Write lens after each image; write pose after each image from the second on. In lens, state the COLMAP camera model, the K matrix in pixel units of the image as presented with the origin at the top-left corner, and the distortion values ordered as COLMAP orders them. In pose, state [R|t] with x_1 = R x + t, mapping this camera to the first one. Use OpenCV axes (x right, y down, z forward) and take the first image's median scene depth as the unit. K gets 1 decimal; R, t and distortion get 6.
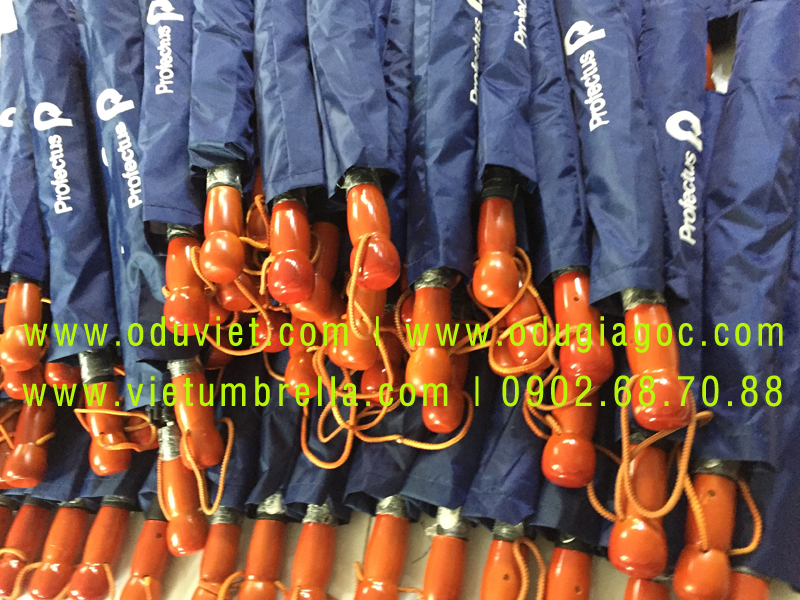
lens RADIAL K [[696.3, 0, 396.7], [0, 696.3, 300.3], [0, 0, 1]] dist [0.069317, -0.091280]
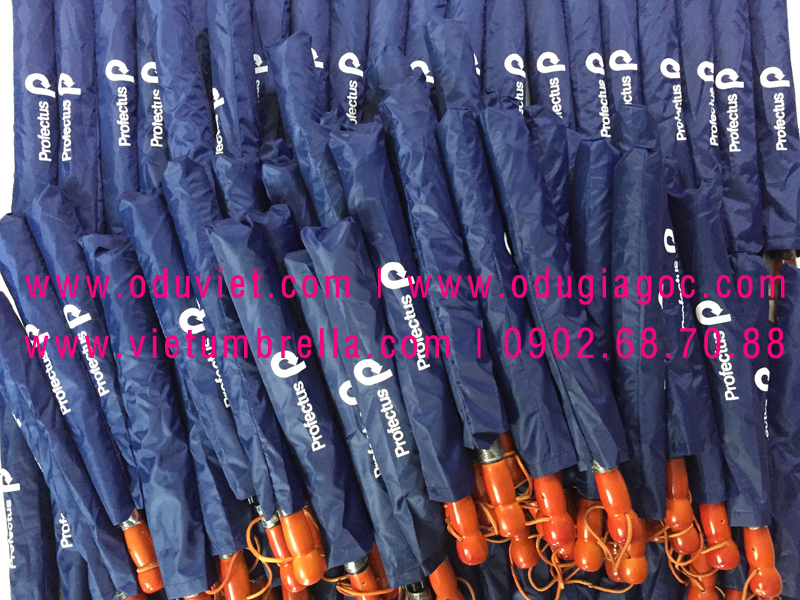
lens RADIAL K [[696.3, 0, 398.7], [0, 696.3, 291.5], [0, 0, 1]] dist [0.069317, -0.091280]
pose [[0.919882, -0.102699, 0.378511, -0.885259], [-0.048769, 0.927664, 0.370219, -0.937396], [-0.389152, -0.359017, 0.848332, 0.052912]]
